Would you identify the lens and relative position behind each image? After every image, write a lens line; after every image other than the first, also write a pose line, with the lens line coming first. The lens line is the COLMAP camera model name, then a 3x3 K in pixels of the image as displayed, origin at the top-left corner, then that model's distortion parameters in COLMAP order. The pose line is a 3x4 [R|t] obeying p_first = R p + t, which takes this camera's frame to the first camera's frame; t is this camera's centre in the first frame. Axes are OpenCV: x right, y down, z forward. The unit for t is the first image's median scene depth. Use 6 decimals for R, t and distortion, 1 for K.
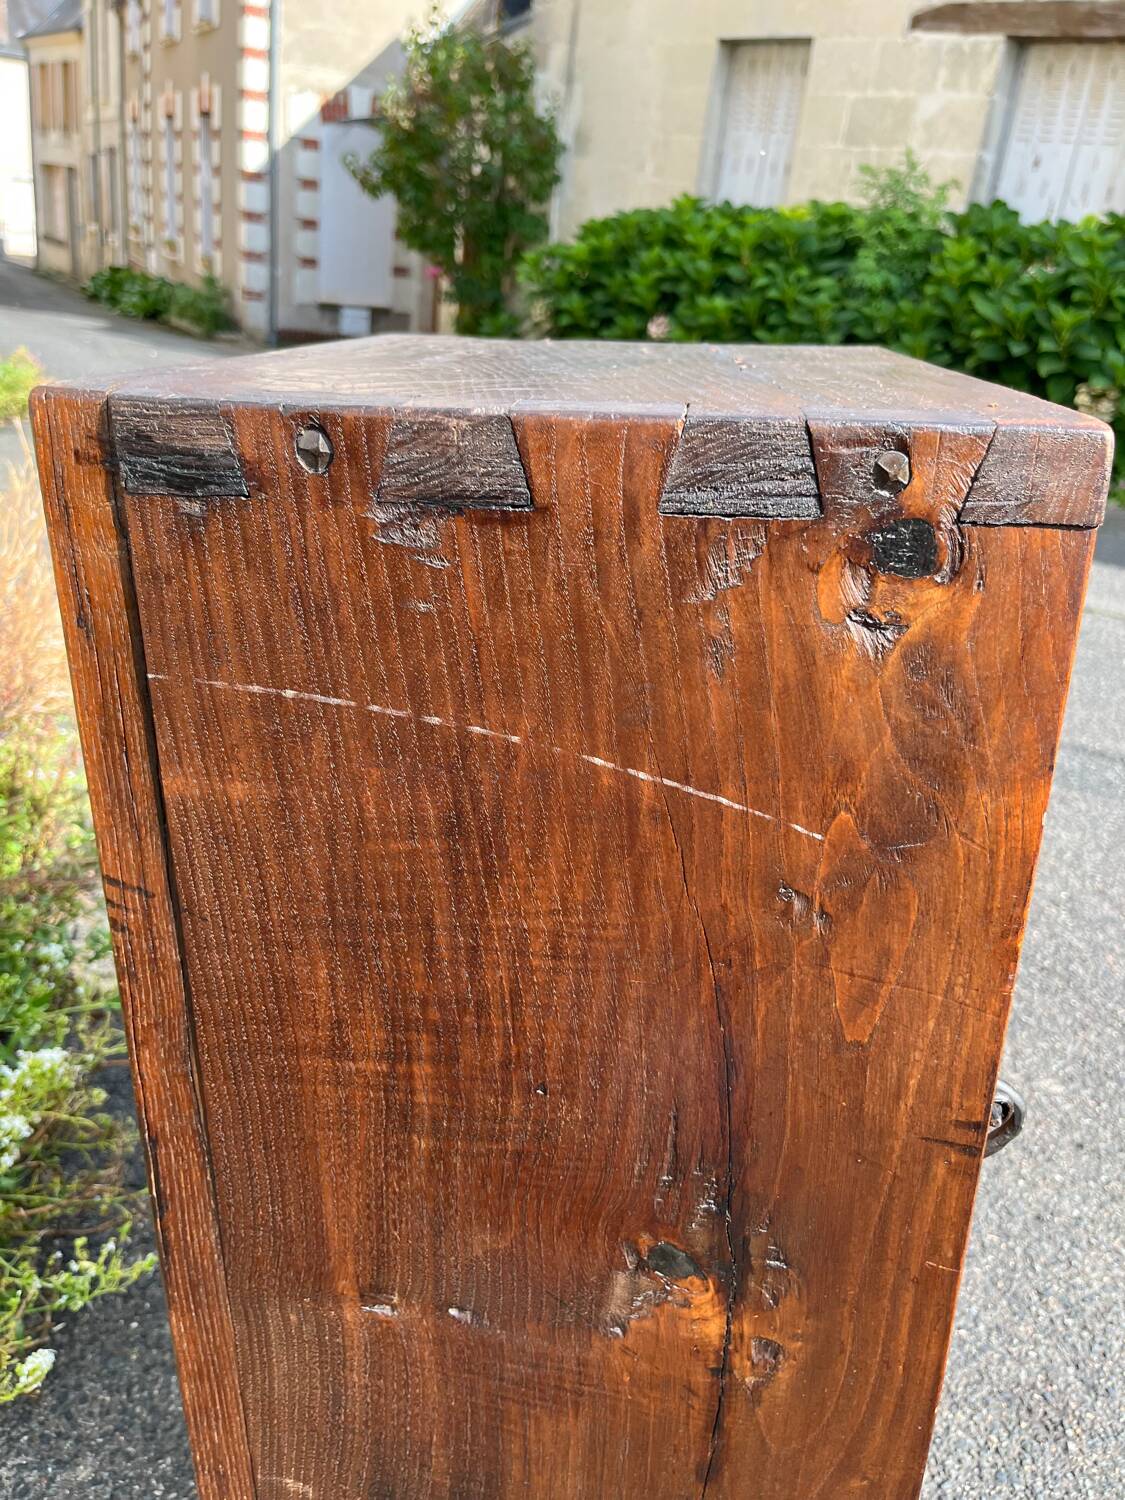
lens RADIAL K [[1150.2, 0, 577.1], [0, 1150.2, 757.5], [0, 0, 1]] dist [0.054505, -0.104518]
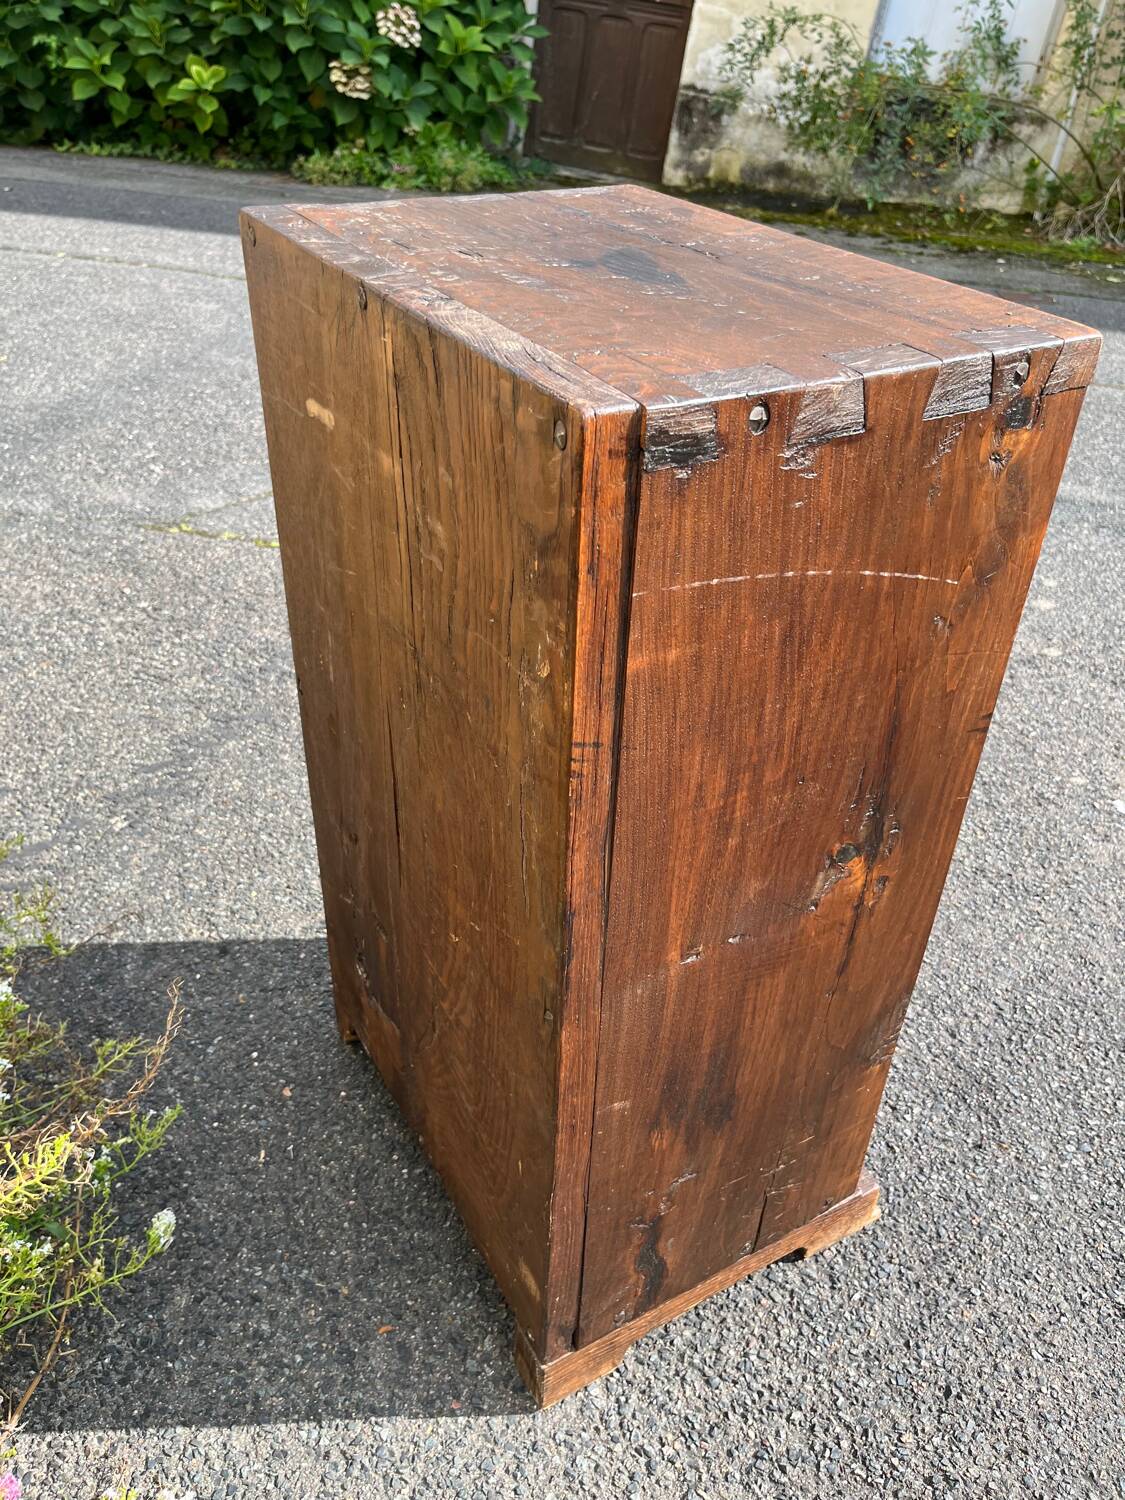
lens RADIAL K [[1144.3, 0, 560.7], [0, 1144.3, 732.3], [0, 0, 1]] dist [0.059070, -0.102062]
pose [[0.813630, -0.318884, 0.486126, -1.141448], [0.198794, 0.938350, 0.282807, -0.316059], [-0.546339, -0.133461, 0.826863, -0.134316]]
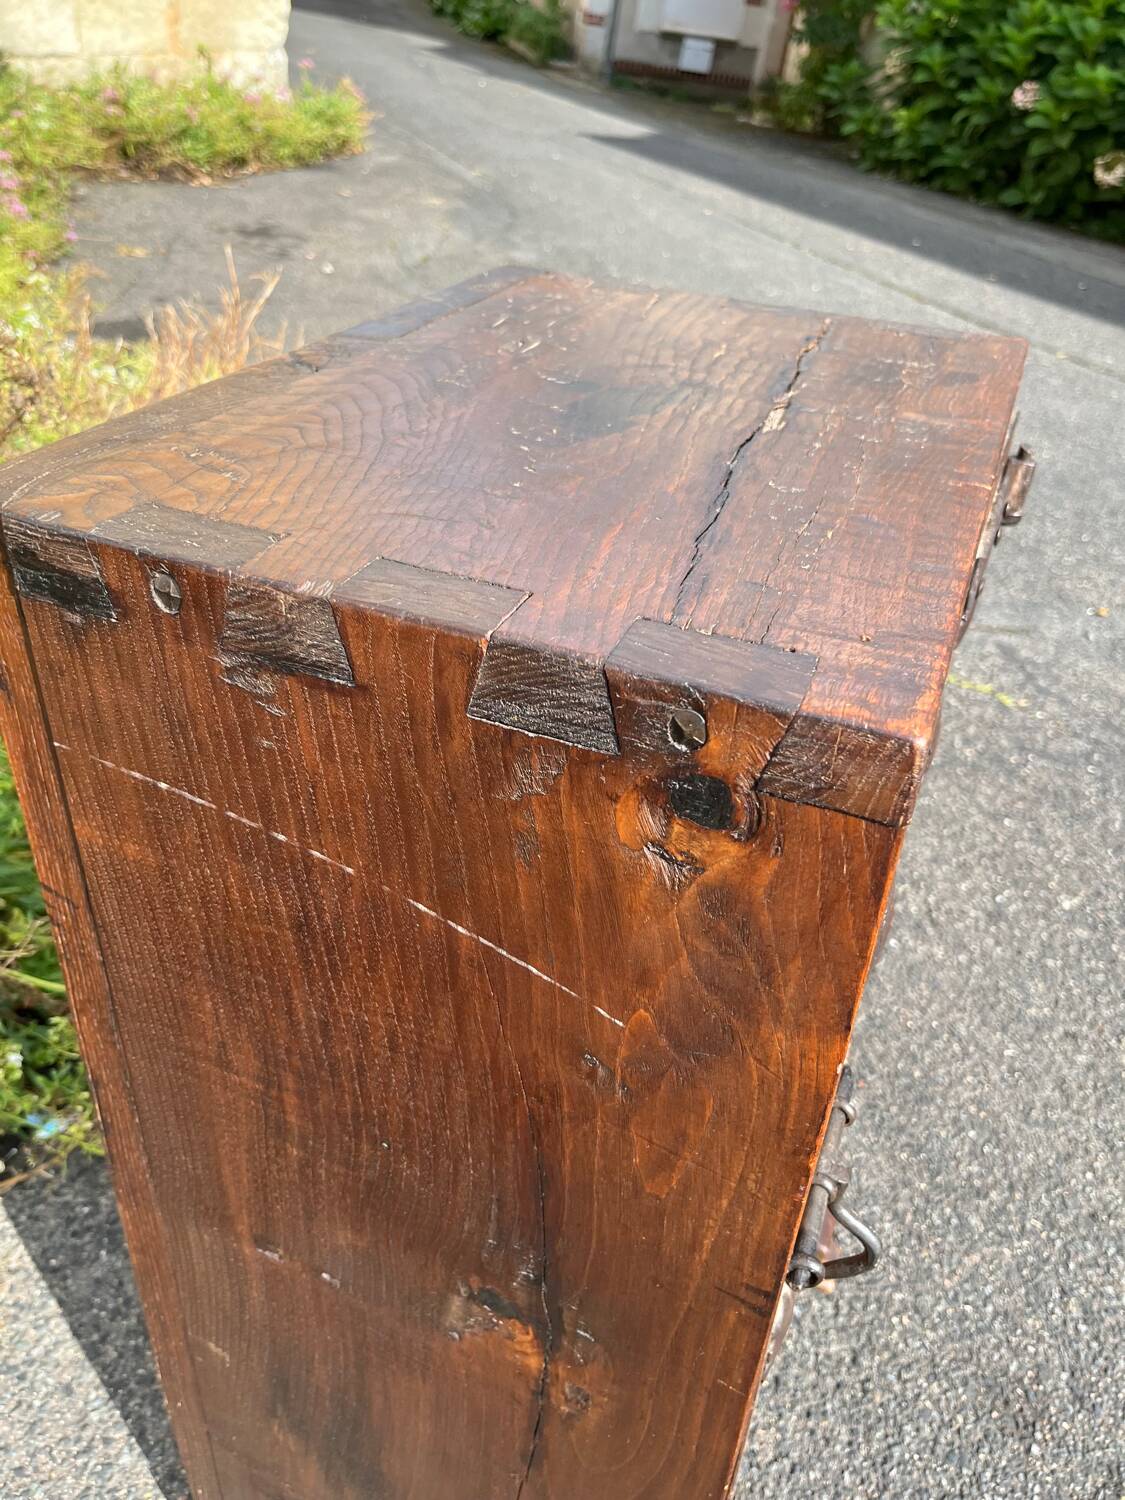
lens RADIAL K [[1150.5, 0, 567.9], [0, 1150.5, 748.8], [0, 0, 1]] dist [0.059898, -0.114655]
pose [[0.958951, 0.185563, -0.214427, 0.323172], [-0.142718, 0.969240, 0.200513, -0.343454], [0.245039, -0.161680, 0.955937, 0.062925]]
